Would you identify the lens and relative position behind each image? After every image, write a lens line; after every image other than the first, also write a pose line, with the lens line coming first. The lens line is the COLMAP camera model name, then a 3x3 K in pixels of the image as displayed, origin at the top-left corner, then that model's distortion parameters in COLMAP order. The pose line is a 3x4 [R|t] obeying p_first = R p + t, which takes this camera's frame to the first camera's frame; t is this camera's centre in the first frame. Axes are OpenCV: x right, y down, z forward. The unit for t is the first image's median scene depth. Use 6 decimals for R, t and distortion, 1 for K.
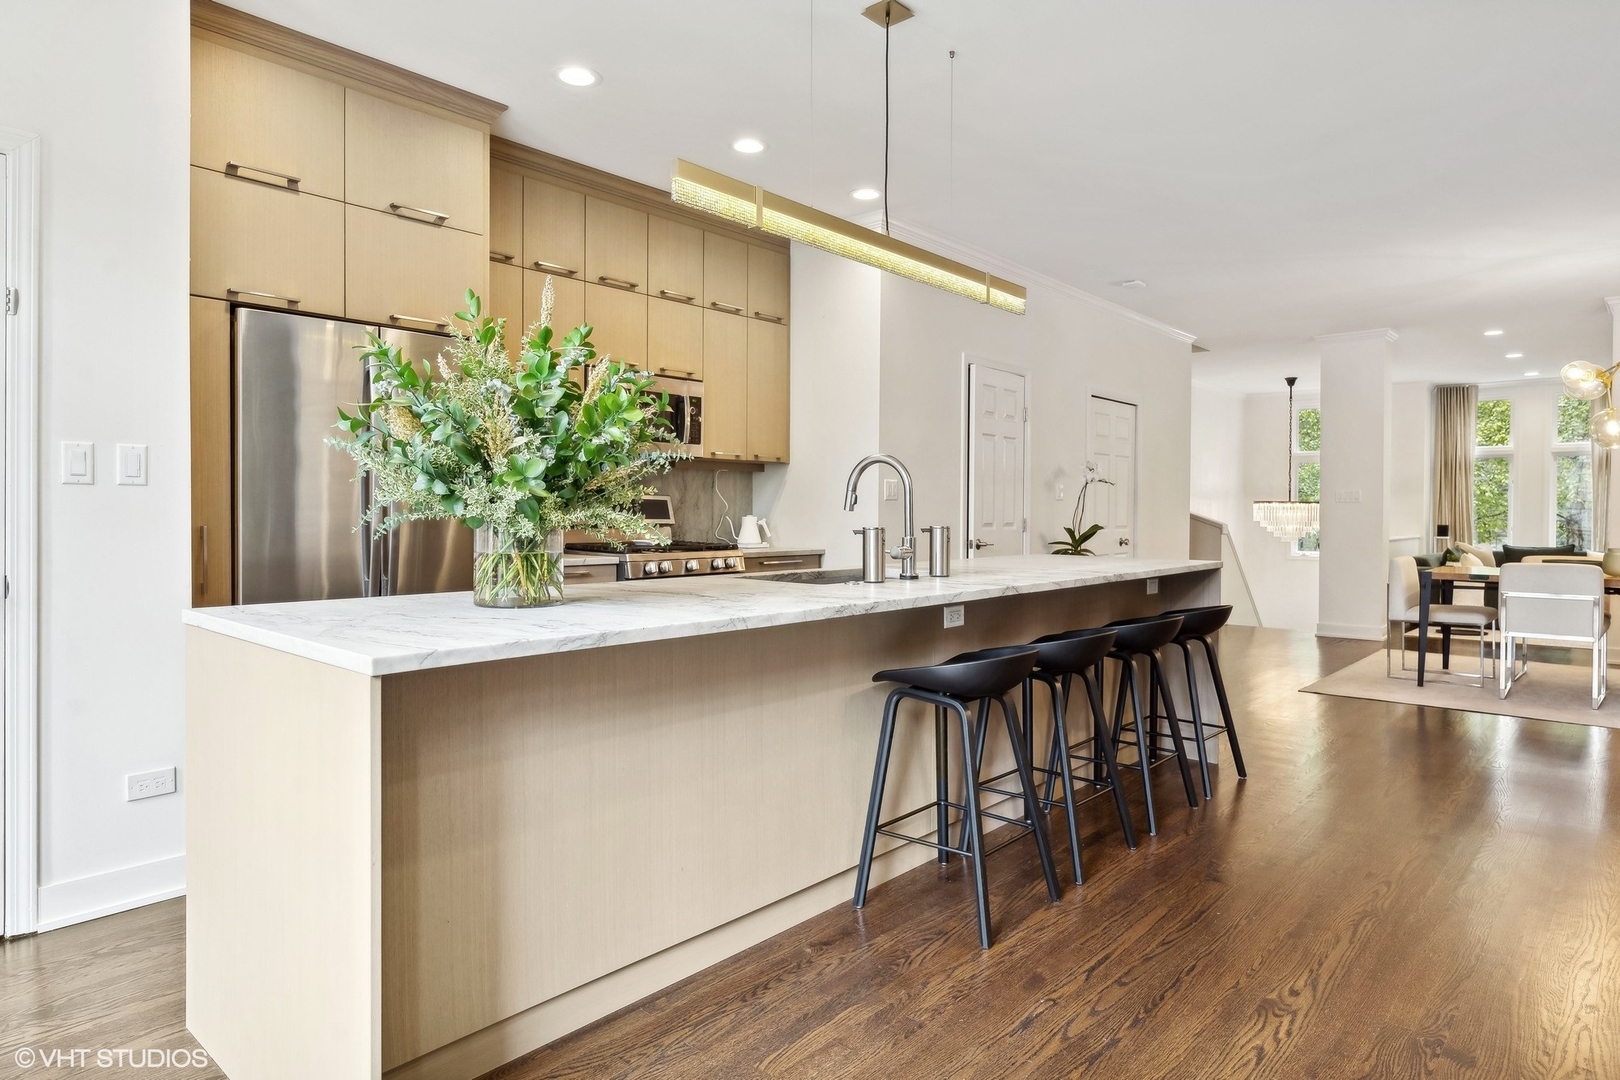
lens RADIAL K [[948.5, 0, 807.1], [0, 948.5, 522.0], [0, 0, 1]] dist [0.000361, -0.000041]
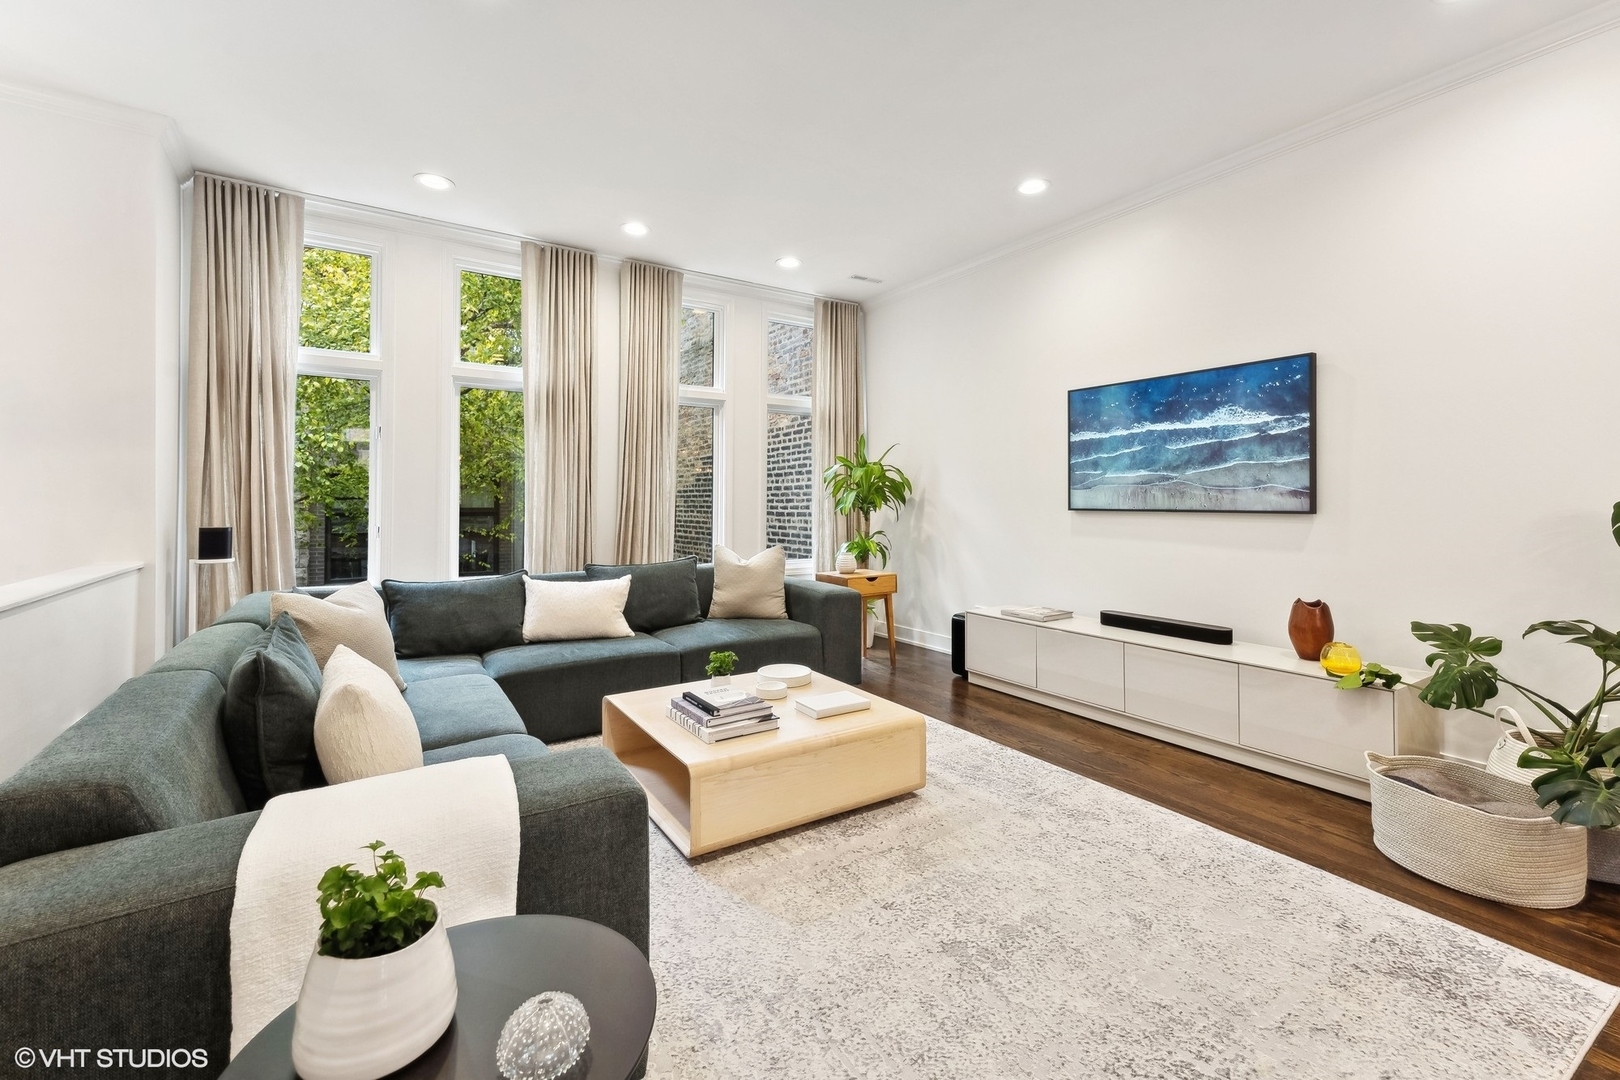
lens RADIAL K [[677.2, 0, 811.1], [0, 677.2, 497.5], [0, 0, 1]] dist [0.010390, 0.000191]
pose [[0.268163, 0.003111, 0.963368, 1.107641], [0.011020, 0.999919, -0.006297, -0.011819], [-0.963310, 0.012305, 0.268107, 1.638060]]
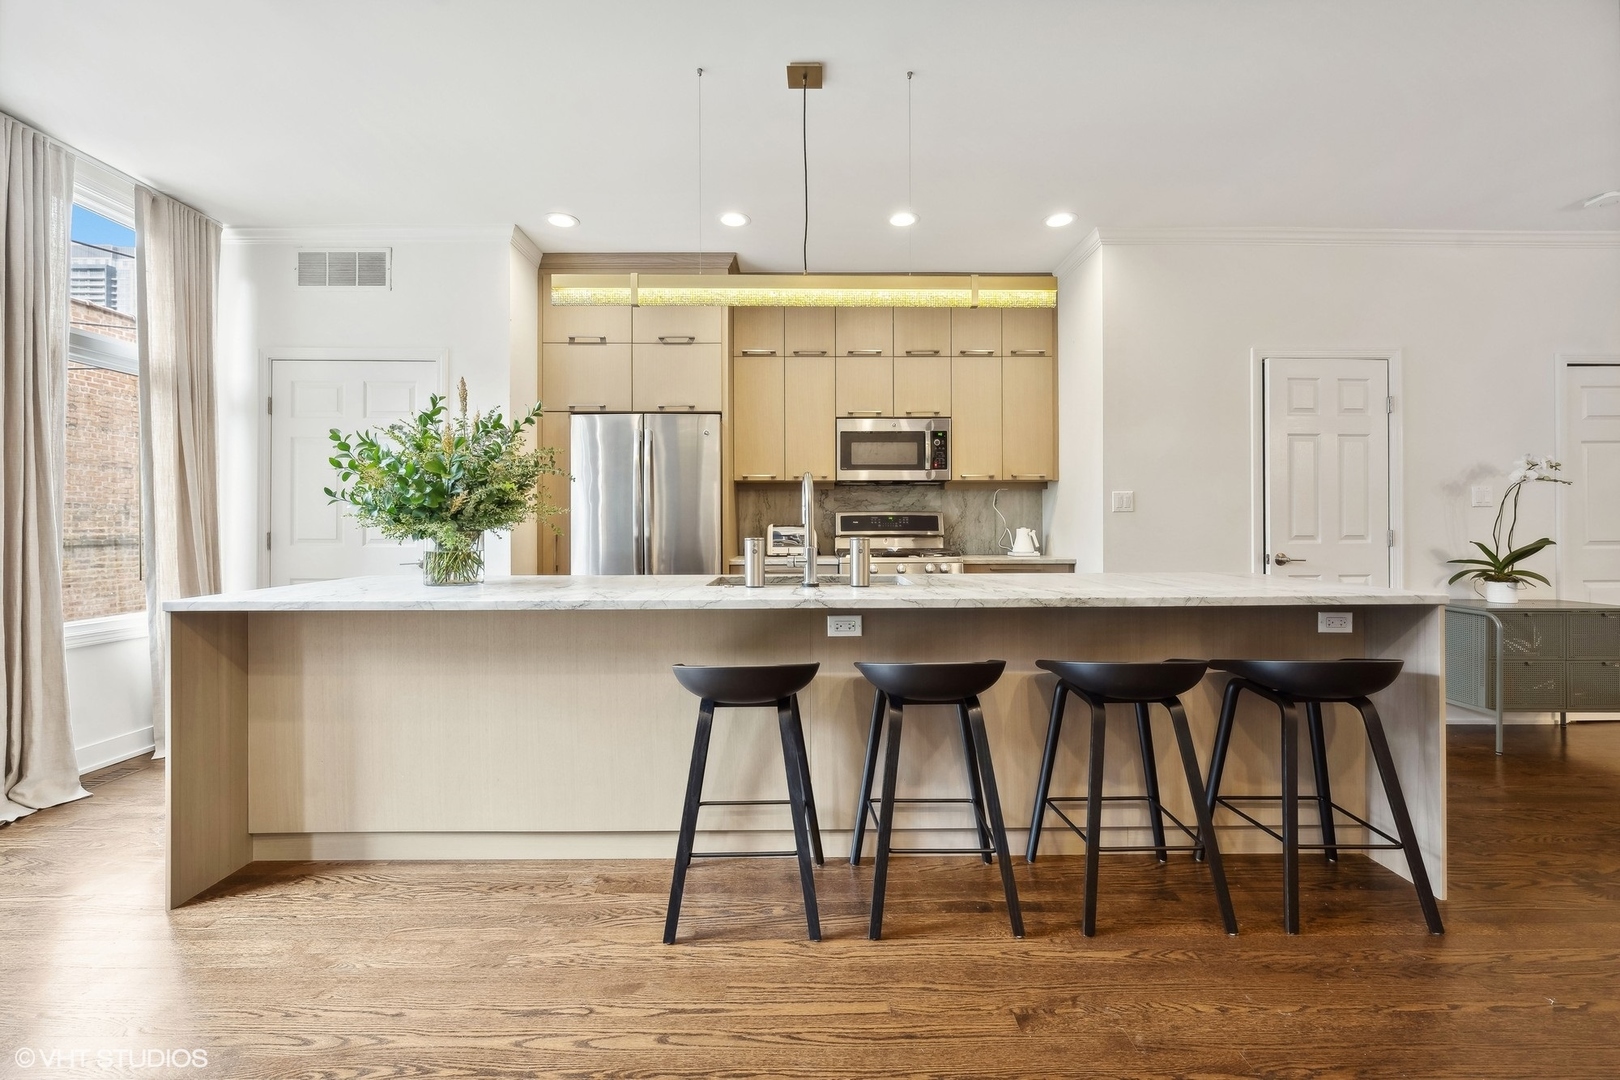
lens RADIAL K [[666.9, 0, 811.6], [0, 666.9, 521.9], [0, 0, 1]] dist [0.000075, -0.000368]
pose [[0.671553, -0.009156, -0.740900, 0.406217], [-0.002022, 0.999897, -0.014189, -0.001943], [0.740954, 0.011027, 0.671465, 0.298340]]
